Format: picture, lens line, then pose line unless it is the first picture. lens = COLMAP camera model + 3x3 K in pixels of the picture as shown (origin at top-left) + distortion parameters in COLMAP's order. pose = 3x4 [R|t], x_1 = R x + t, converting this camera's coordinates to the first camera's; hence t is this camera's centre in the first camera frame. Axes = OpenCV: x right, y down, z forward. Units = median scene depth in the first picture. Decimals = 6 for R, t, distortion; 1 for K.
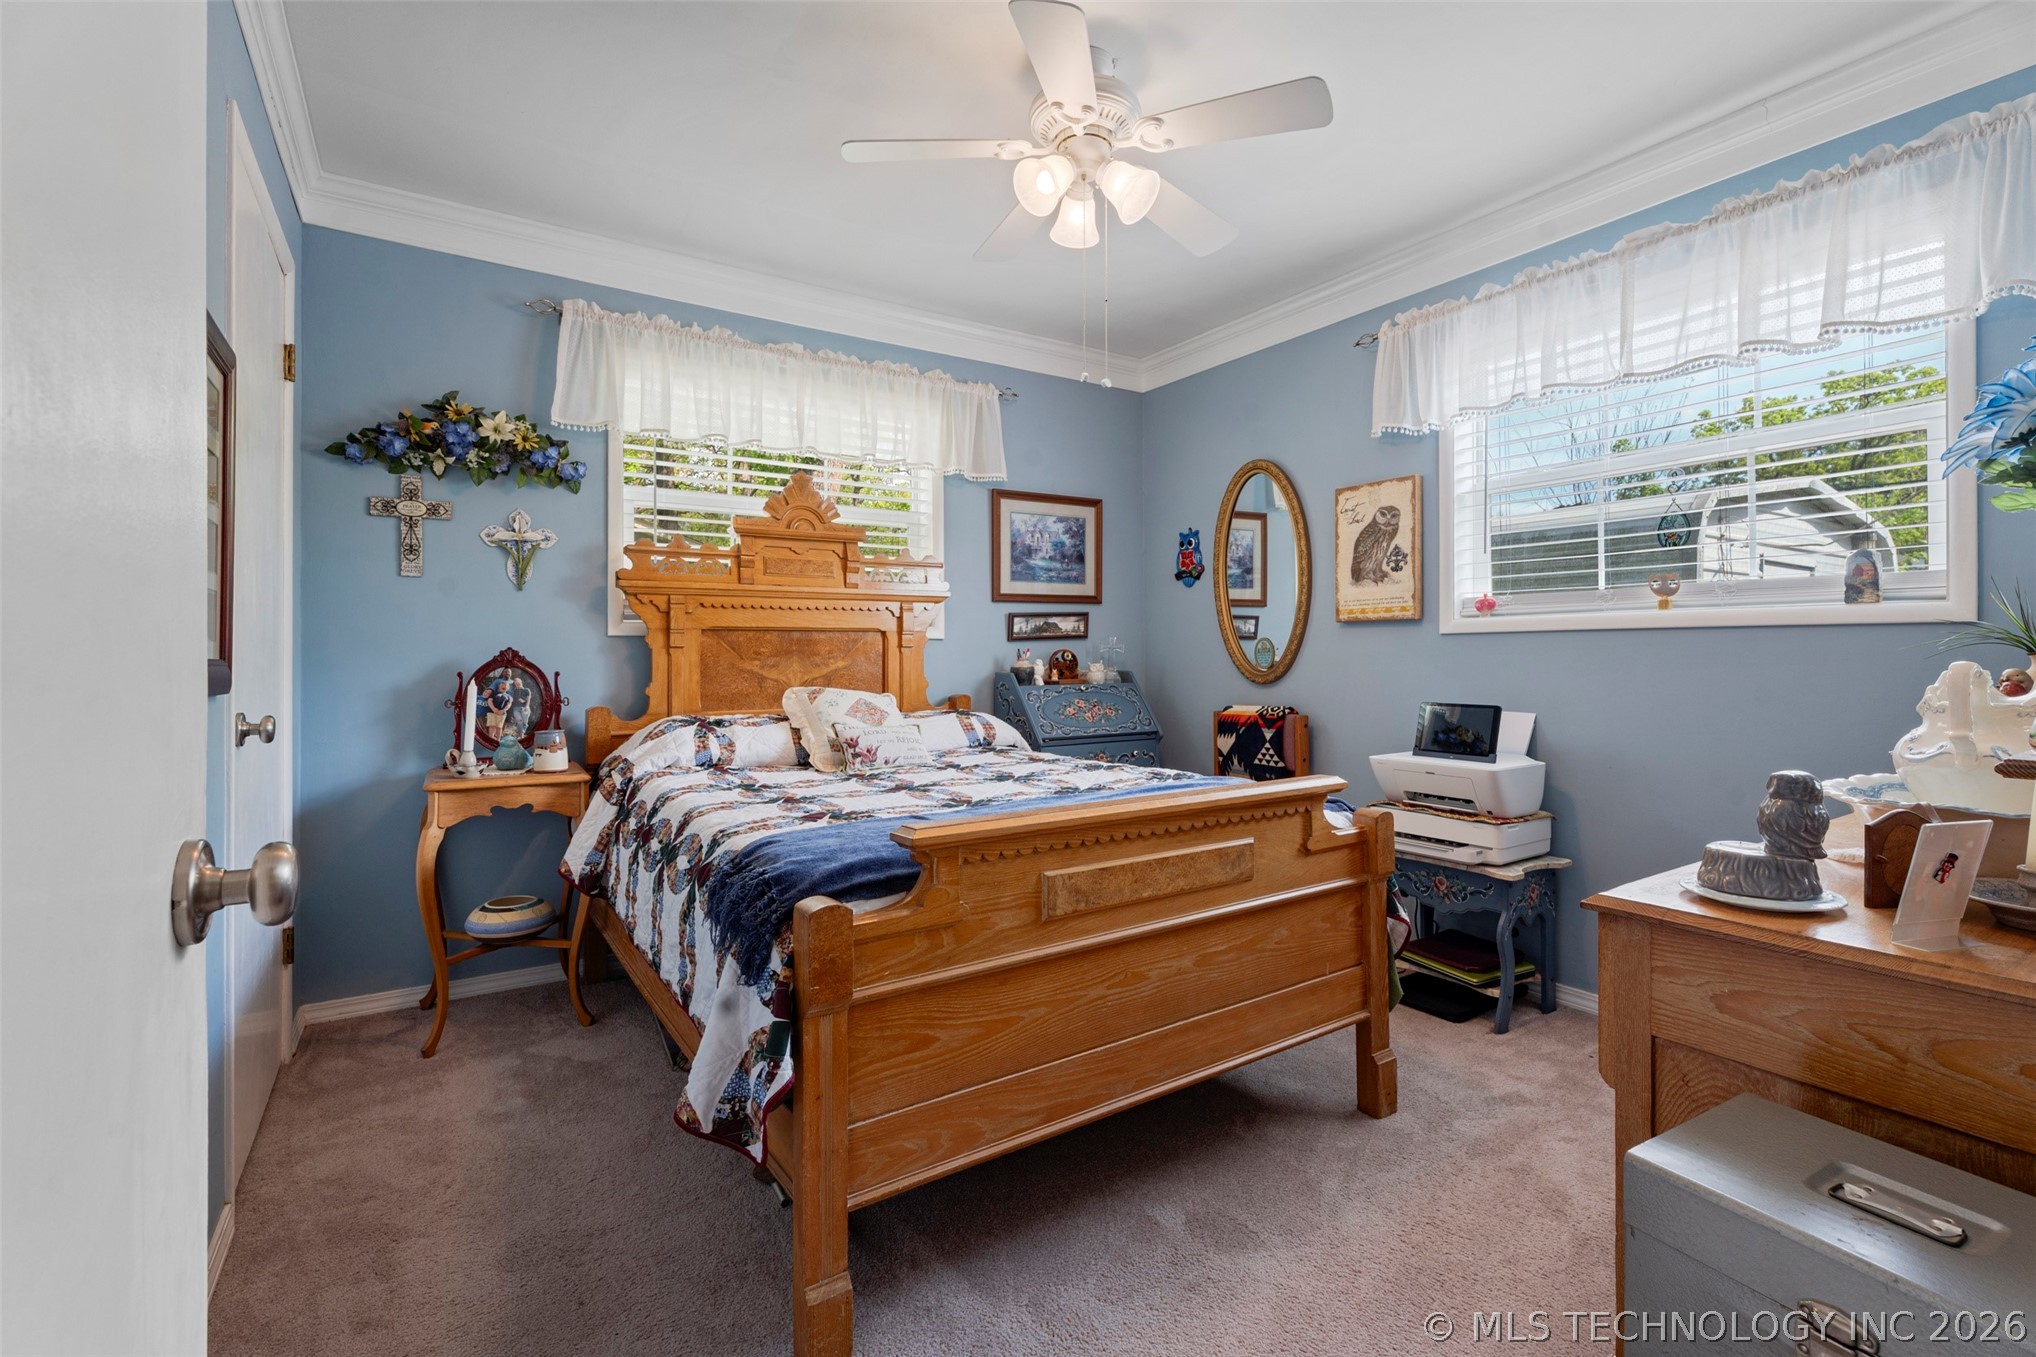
lens RADIAL K [[899.2, 0, 1022.2], [0, 899.2, 664.8], [0, 0, 1]] dist [-0.013629, 0.002733]
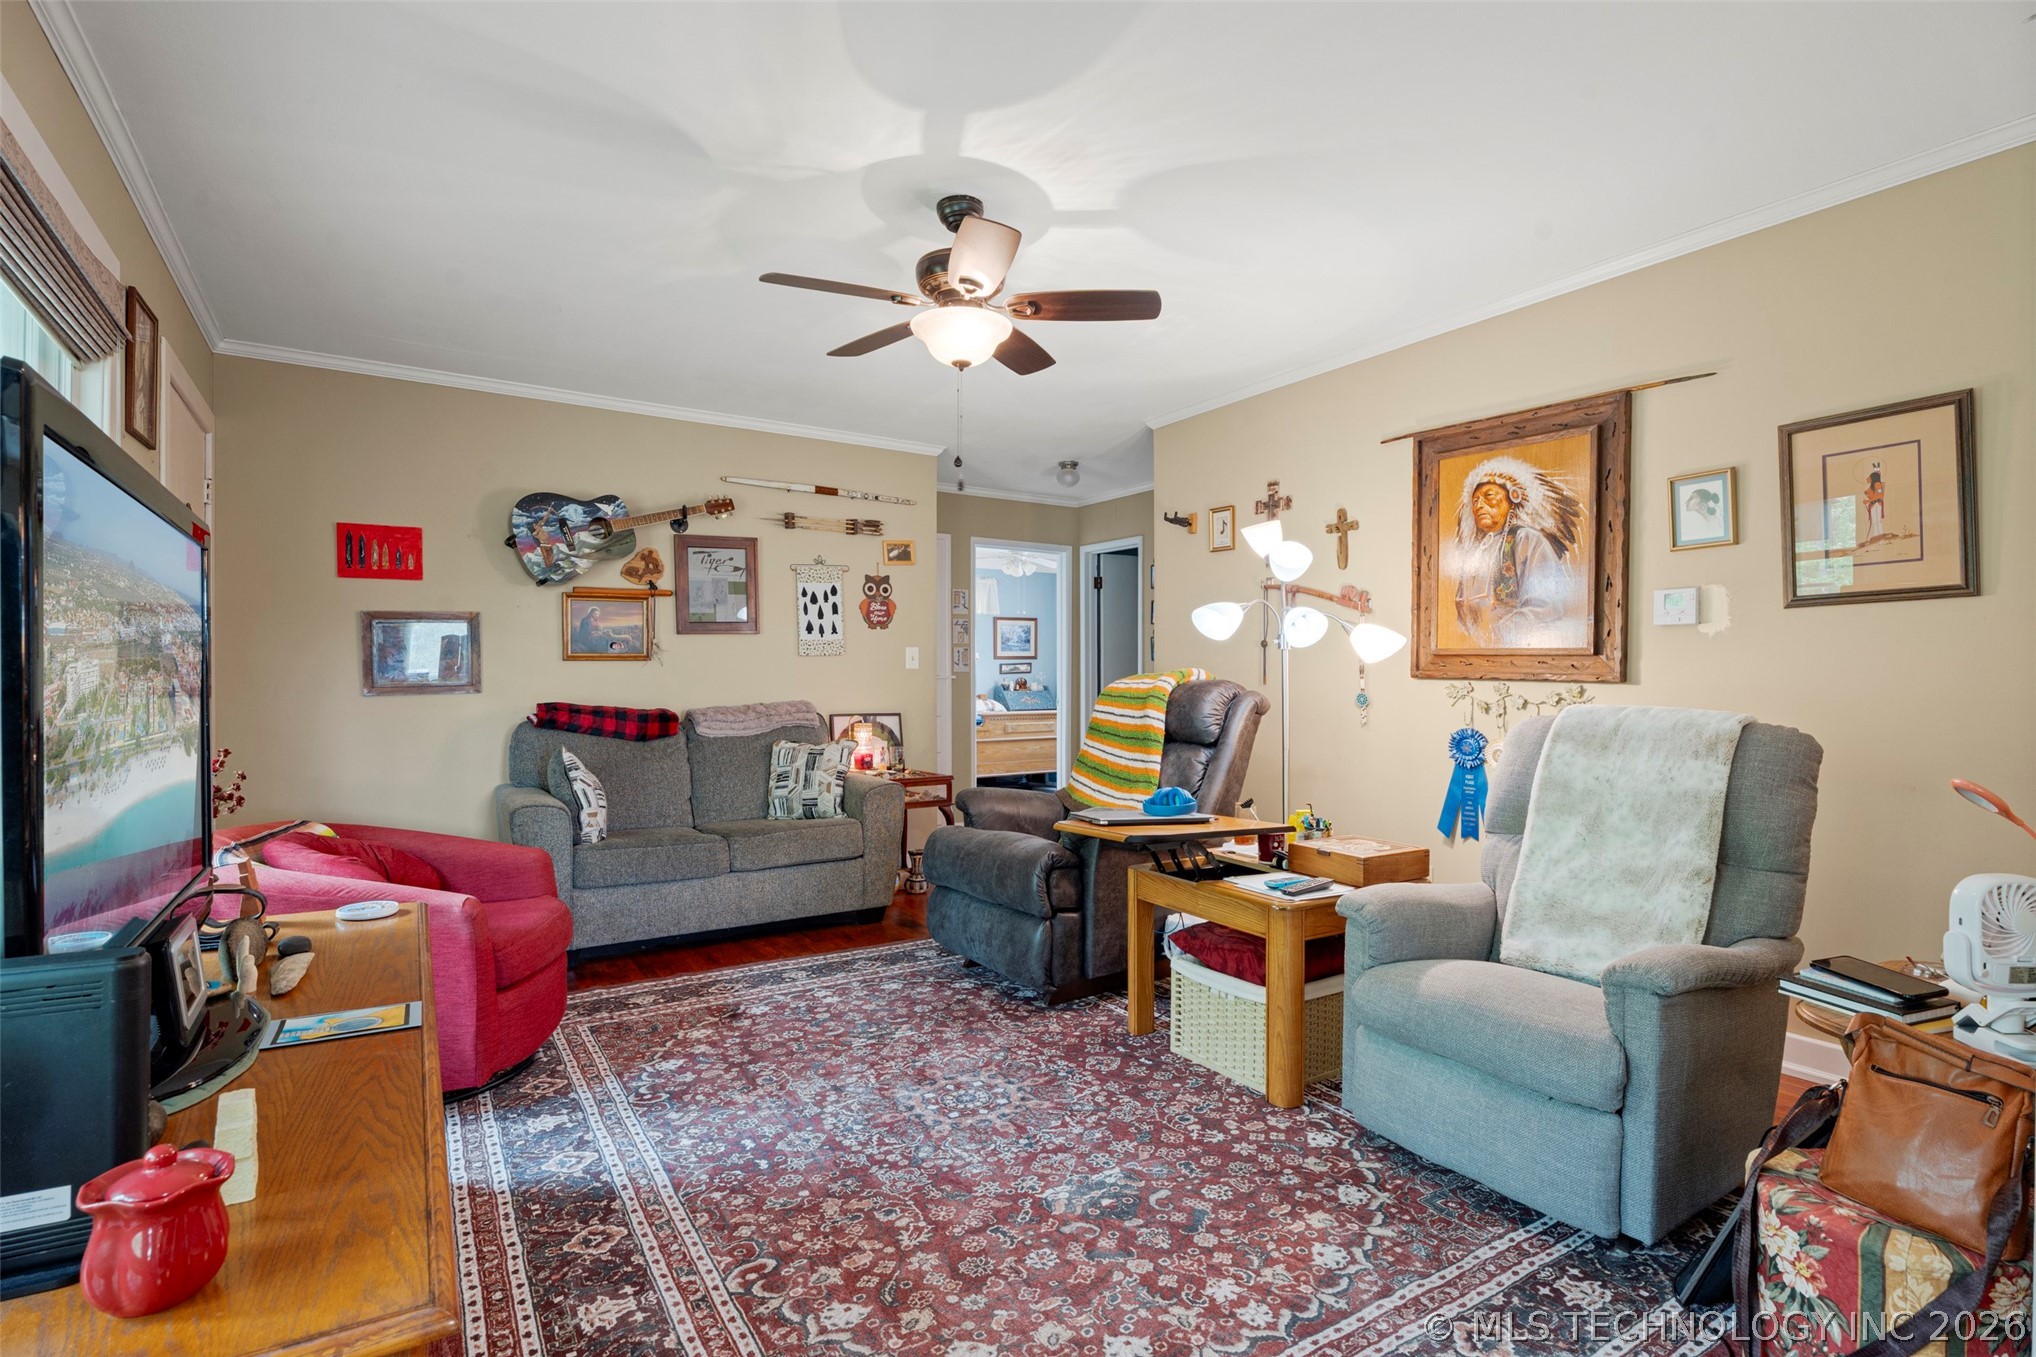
lens RADIAL K [[1009.4, 0, 1015.4], [0, 1009.4, 684.2], [0, 0, 1]] dist [-0.019302, 0.003099]
pose [[0.999990, 0.001685, -0.004230, 0.041808], [-0.001737, 0.999923, -0.012303, 0.038973], [0.004209, 0.012310, 0.999915, -1.938008]]
